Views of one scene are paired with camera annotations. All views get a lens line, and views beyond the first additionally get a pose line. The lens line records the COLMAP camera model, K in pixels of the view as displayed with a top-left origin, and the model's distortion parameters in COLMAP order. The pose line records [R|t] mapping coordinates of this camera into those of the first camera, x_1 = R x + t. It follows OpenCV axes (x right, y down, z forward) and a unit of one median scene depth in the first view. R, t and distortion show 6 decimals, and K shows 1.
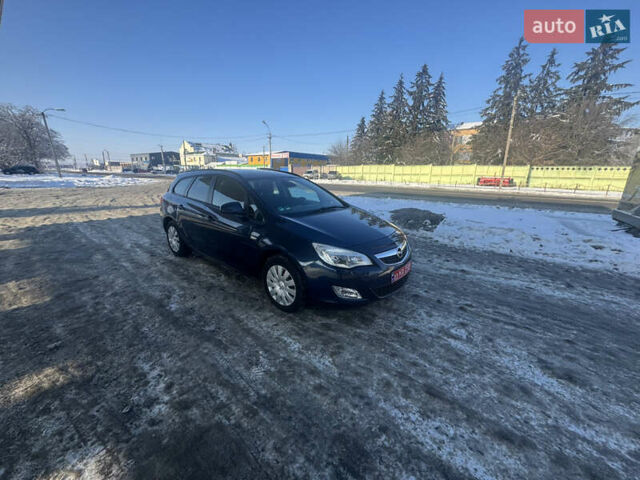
lens RADIAL K [[253.7, 0, 319.4], [0, 253.7, 239.5], [0, 0, 1]] dist [-0.001162, -0.000123]
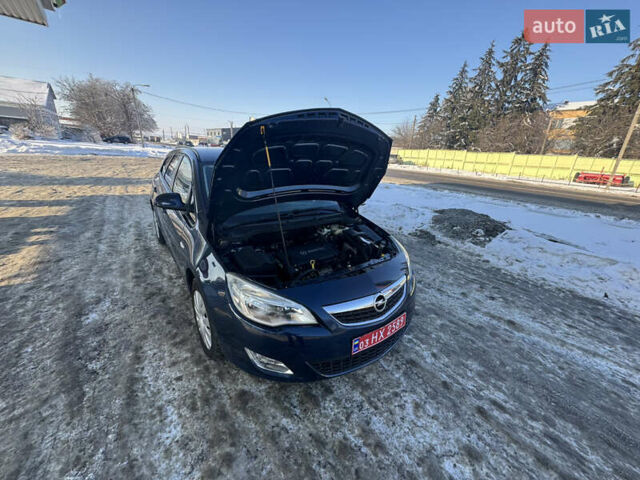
lens RADIAL K [[253.7, 0, 319.4], [0, 253.7, 239.7], [0, 0, 1]] dist [-0.001162, -0.000123]
pose [[0.971551, 0.120768, -0.203724, 0.029792], [-0.106232, 0.991046, 0.080881, -0.013849], [0.211667, -0.056938, 0.975682, 0.041640]]
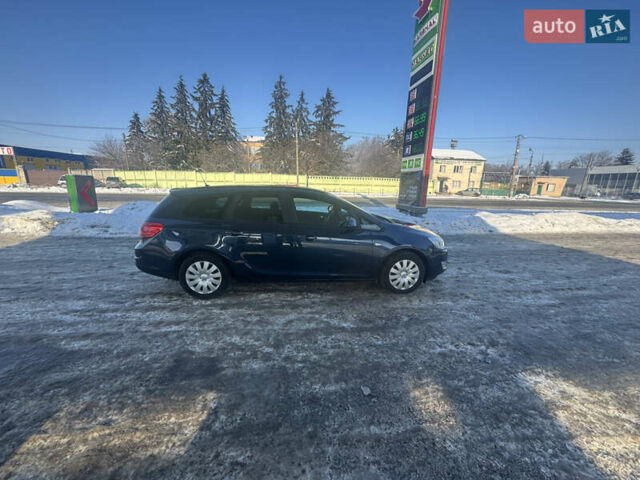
lens RADIAL K [[253.7, 0, 321.1], [0, 253.7, 239.1], [0, 0, 1]] dist [-0.001162, -0.000123]
pose [[0.693641, -0.158207, 0.702732, -0.144470], [0.175101, 0.983353, 0.048547, -0.015293], [-0.698714, 0.089375, 0.709796, 0.036260]]
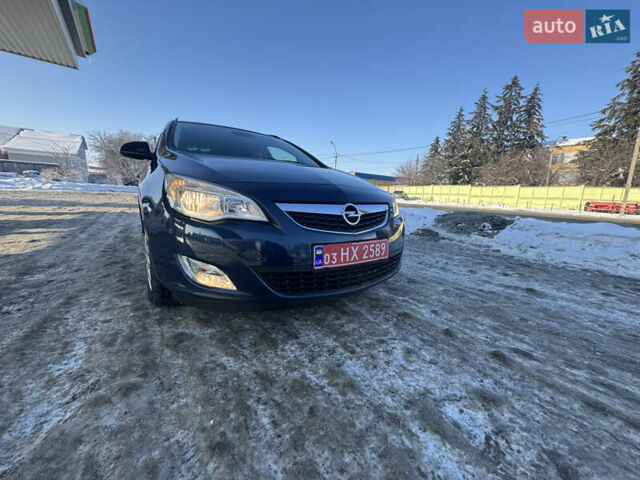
lens RADIAL K [[253.7, 0, 319.2], [0, 253.7, 239.4], [0, 0, 1]] dist [-0.001162, -0.000123]
pose [[0.964291, 0.073359, -0.254482, 0.040416], [-0.094926, 0.992766, -0.073516, 0.015258], [0.247248, 0.095048, 0.964279, 0.055238]]
